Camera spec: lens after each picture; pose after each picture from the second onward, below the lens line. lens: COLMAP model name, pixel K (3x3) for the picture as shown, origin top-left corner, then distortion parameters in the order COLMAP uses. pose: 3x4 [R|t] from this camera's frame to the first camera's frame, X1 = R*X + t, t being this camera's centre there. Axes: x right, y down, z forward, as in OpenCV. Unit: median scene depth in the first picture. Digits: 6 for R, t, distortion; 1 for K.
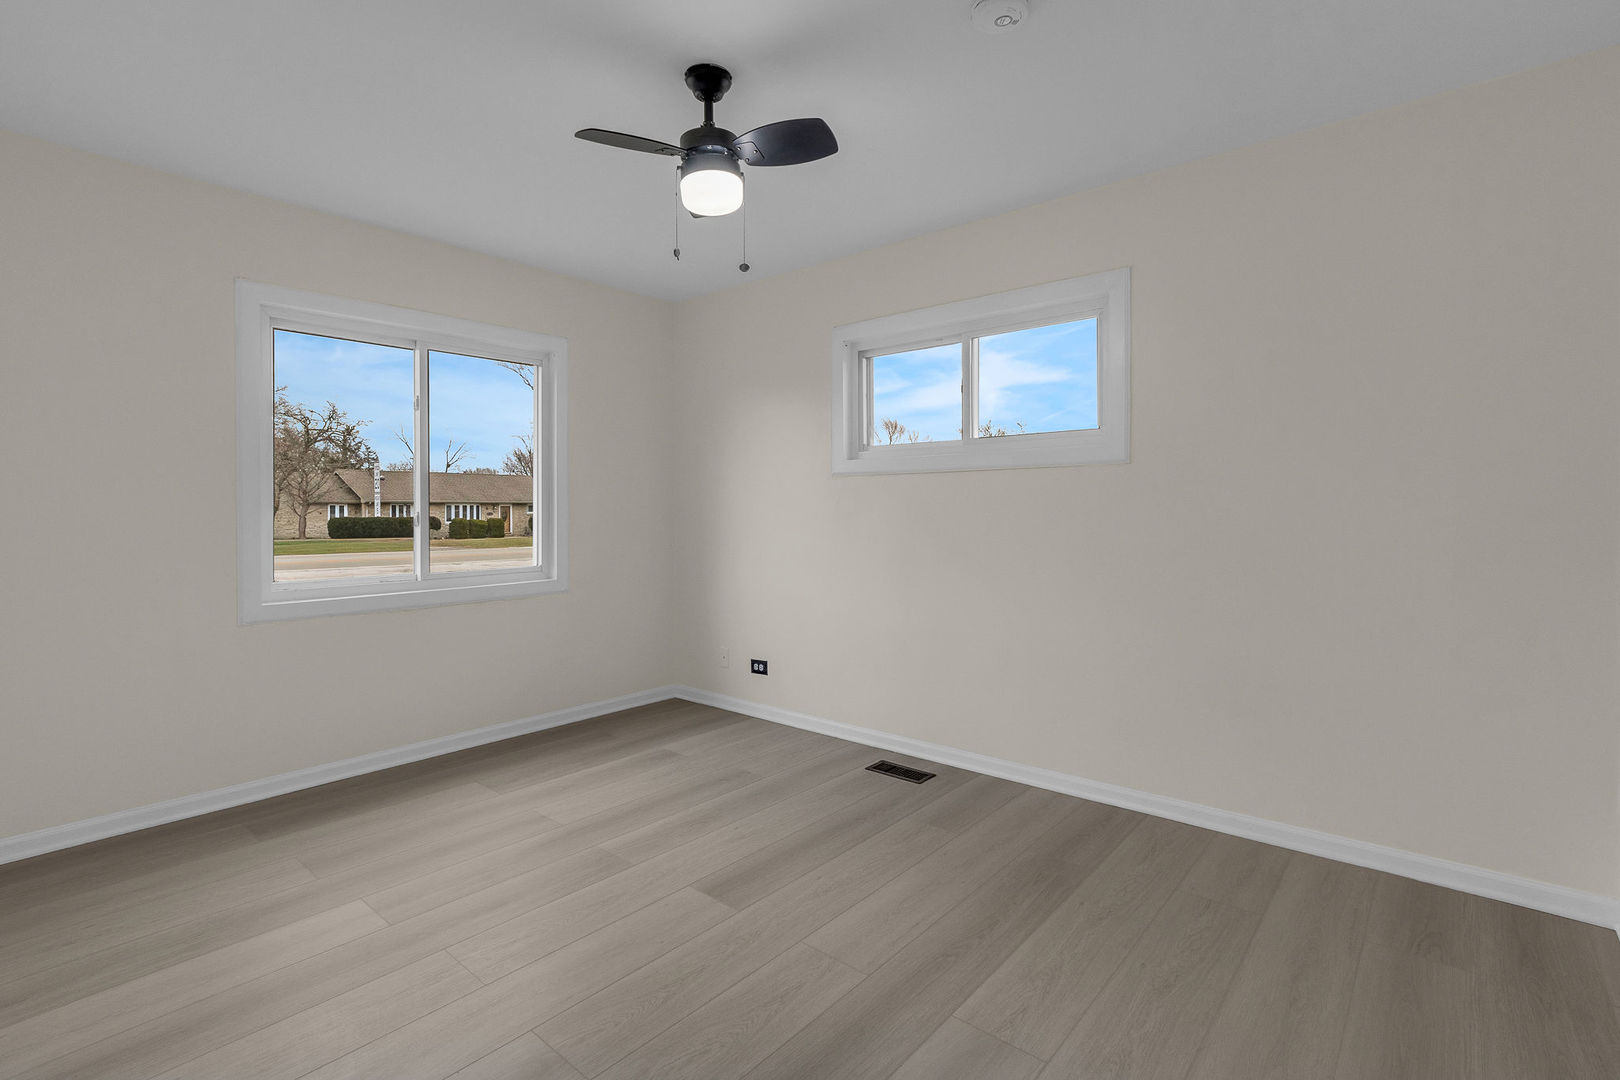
lens RADIAL K [[807.0, 0, 810.0], [0, 807.0, 540.0], [0, 0, 1]] dist [-0.000540, -0.000106]
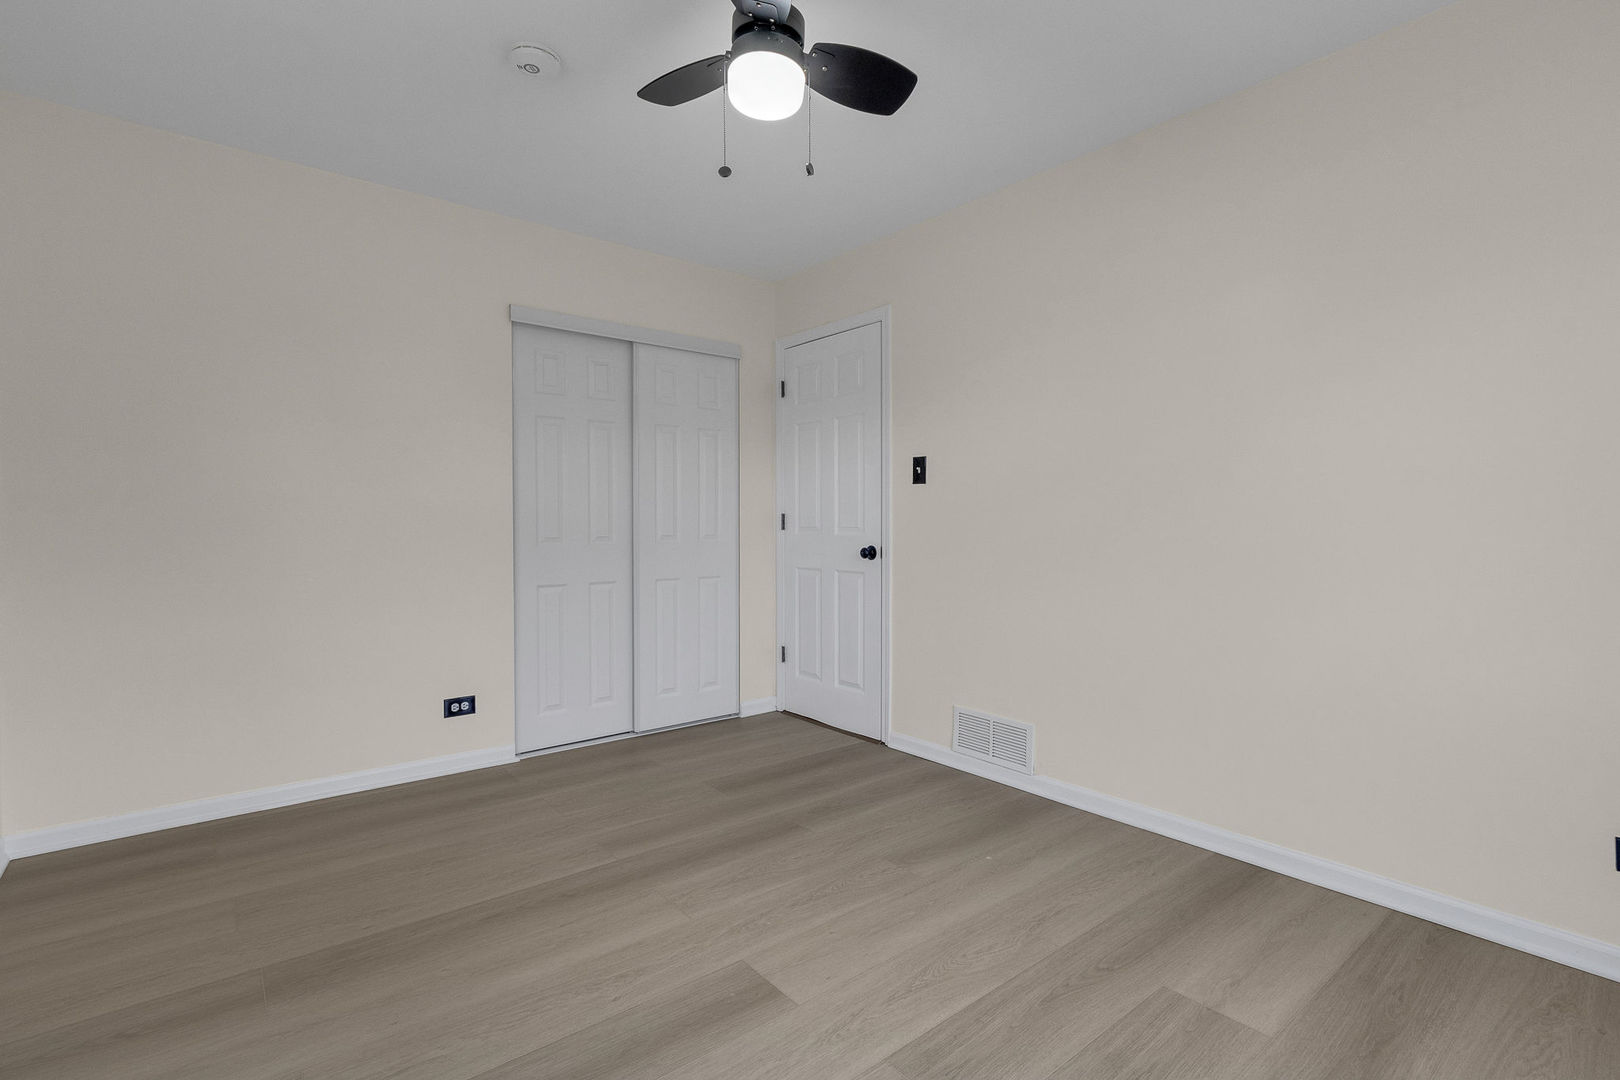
lens RADIAL K [[807.0, 0, 810.0], [0, 807.0, 540.0], [0, 0, 1]] dist [-0.000540, -0.000106]
pose [[-0.985558, -0.005459, 0.169250, -0.297751], [0.003281, 0.998677, 0.051320, -0.018750], [-0.169306, 0.051134, -0.984236, 1.802794]]
